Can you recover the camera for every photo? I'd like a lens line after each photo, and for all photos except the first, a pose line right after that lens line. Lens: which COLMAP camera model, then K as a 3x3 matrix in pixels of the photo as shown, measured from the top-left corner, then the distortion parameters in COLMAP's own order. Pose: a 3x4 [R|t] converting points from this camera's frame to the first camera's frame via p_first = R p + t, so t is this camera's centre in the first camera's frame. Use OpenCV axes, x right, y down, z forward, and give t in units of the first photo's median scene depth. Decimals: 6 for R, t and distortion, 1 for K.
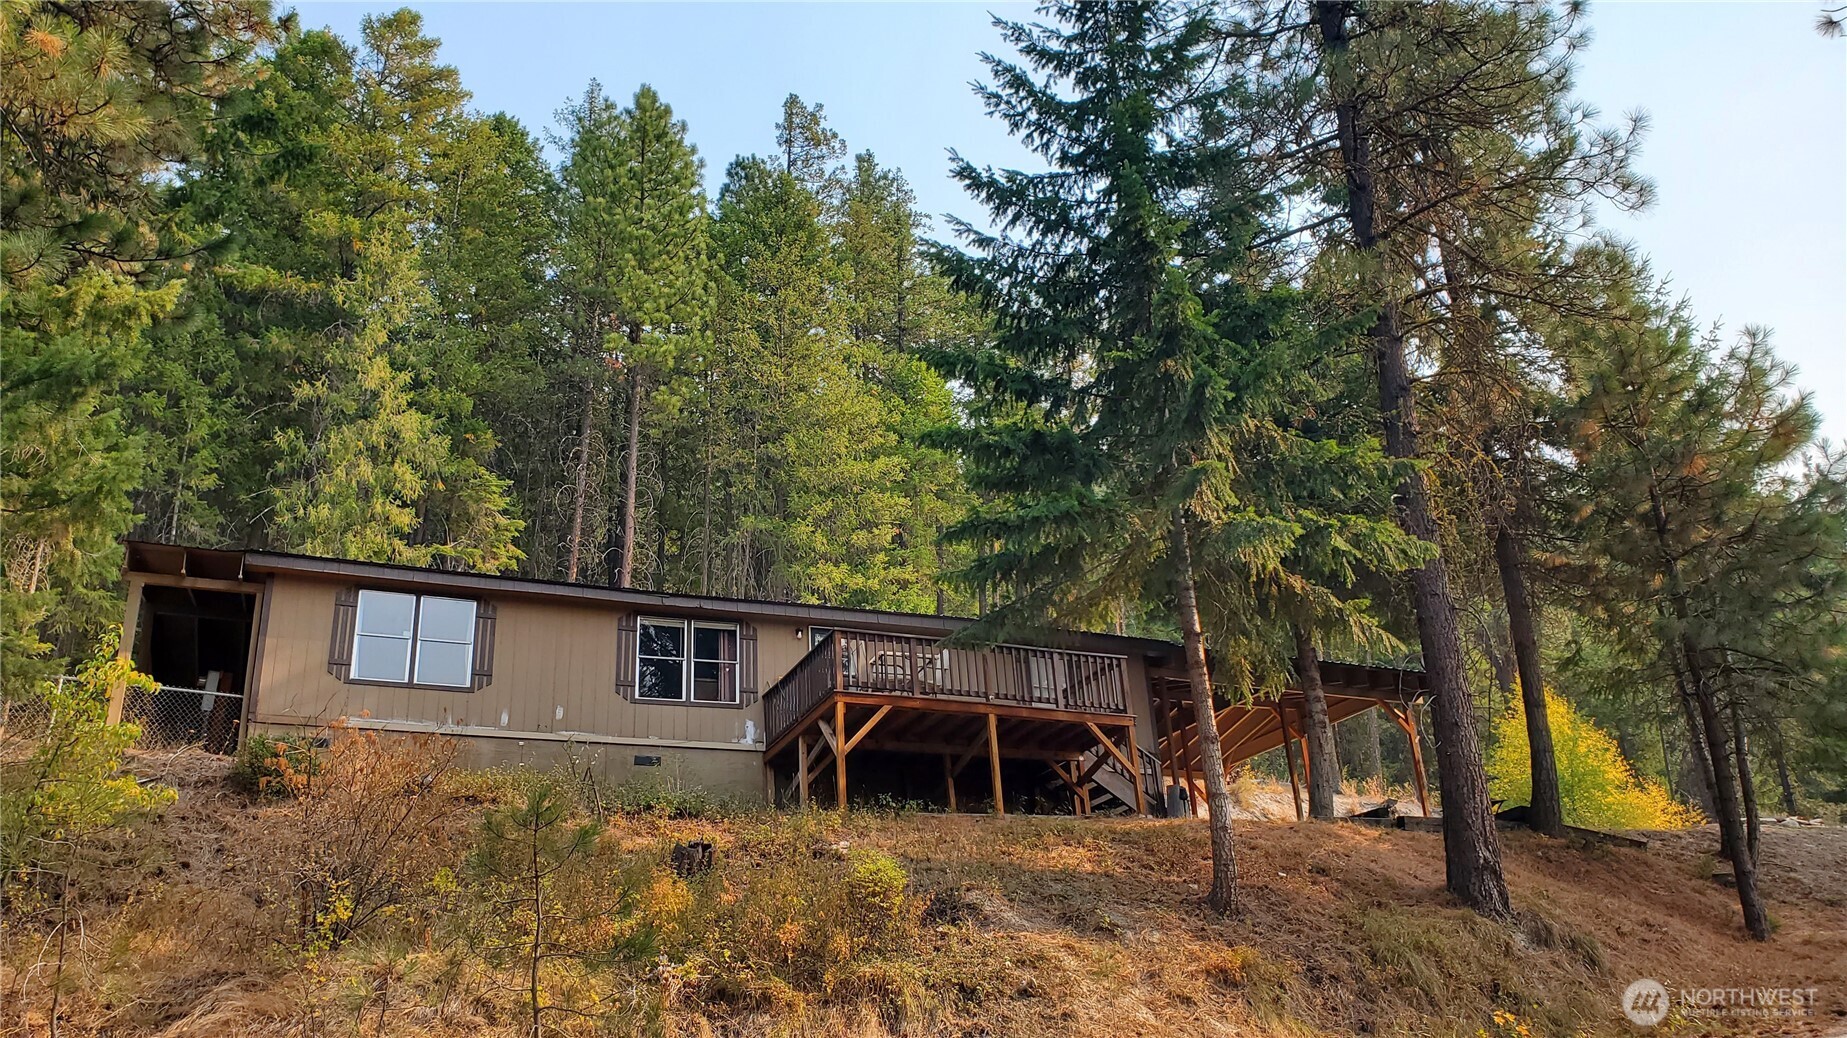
lens RADIAL K [[1408.2, 0, 911.2], [0, 1408.2, 530.8], [0, 0, 1]] dist [0.130249, -0.299811]
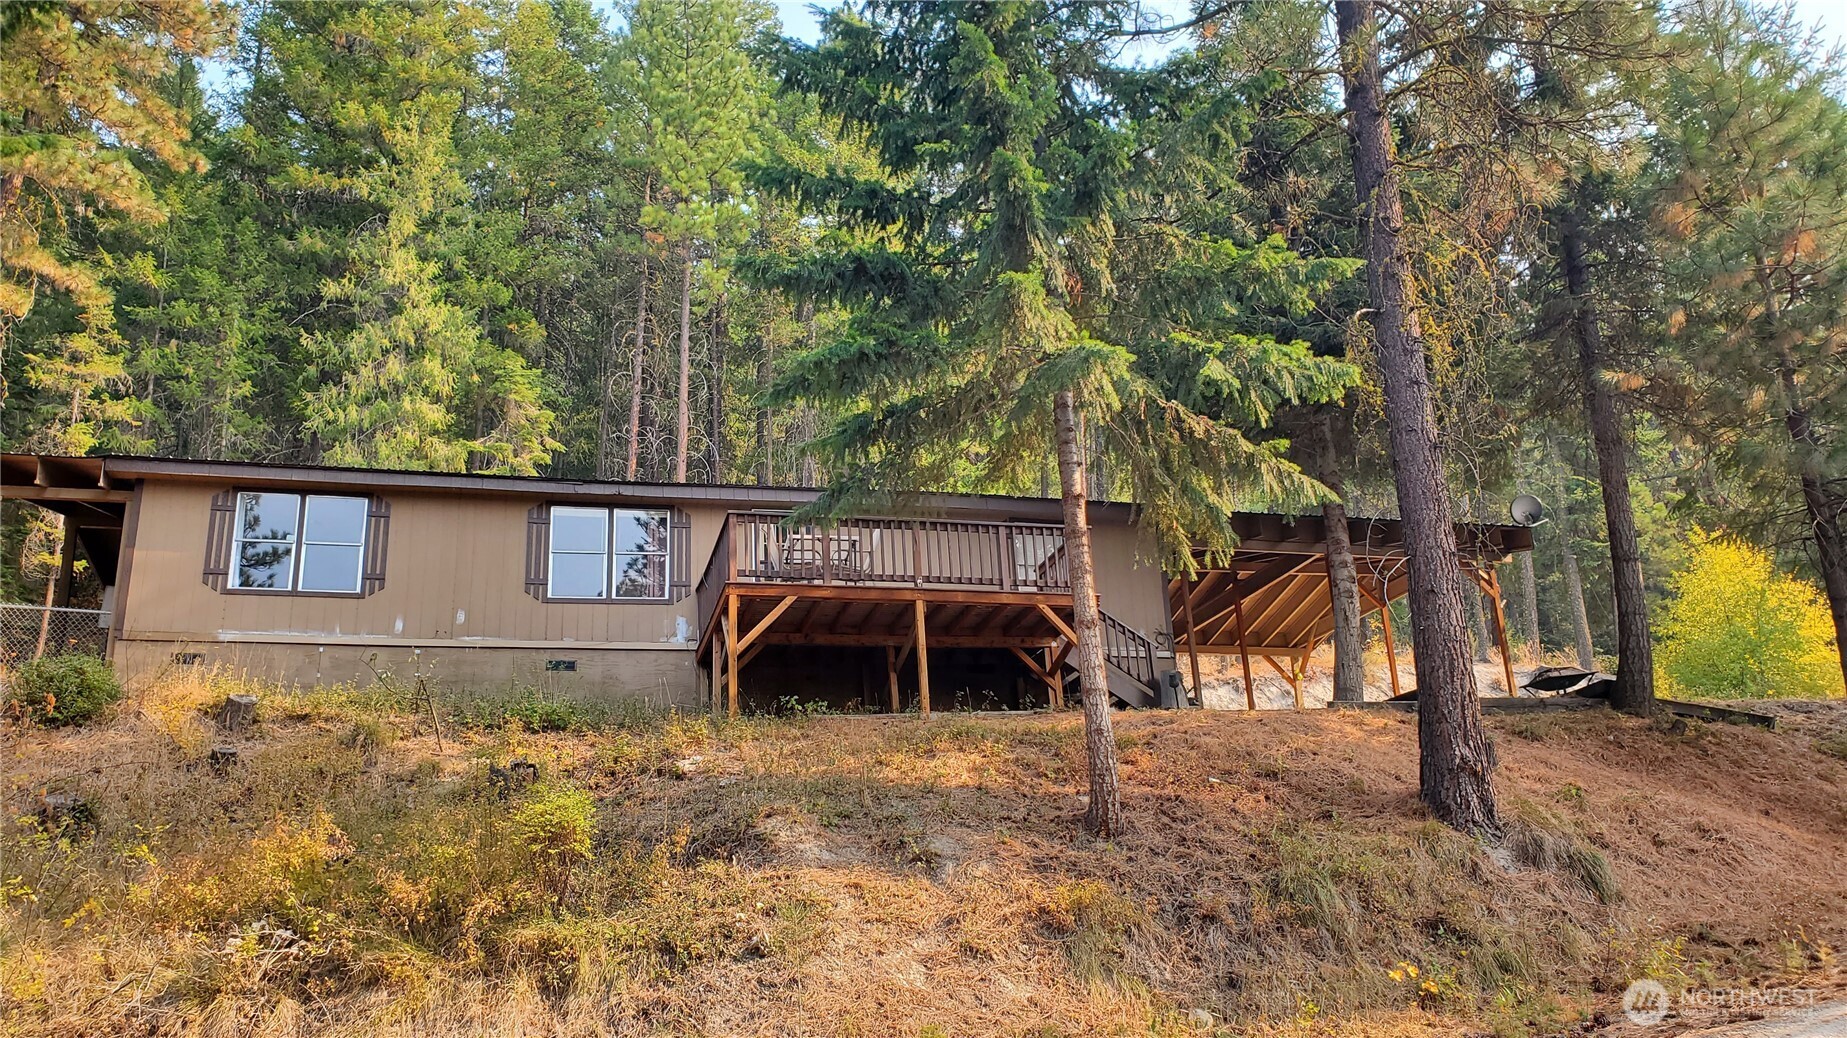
lens RADIAL K [[1426.1, 0, 921.1], [0, 1426.1, 537.7], [0, 0, 1]] dist [0.022760, -0.002986]
pose [[0.988897, -0.045988, -0.141307, 0.180530], [0.058468, 0.994623, 0.085479, 0.017203], [0.136616, -0.092792, 0.986269, 0.144596]]
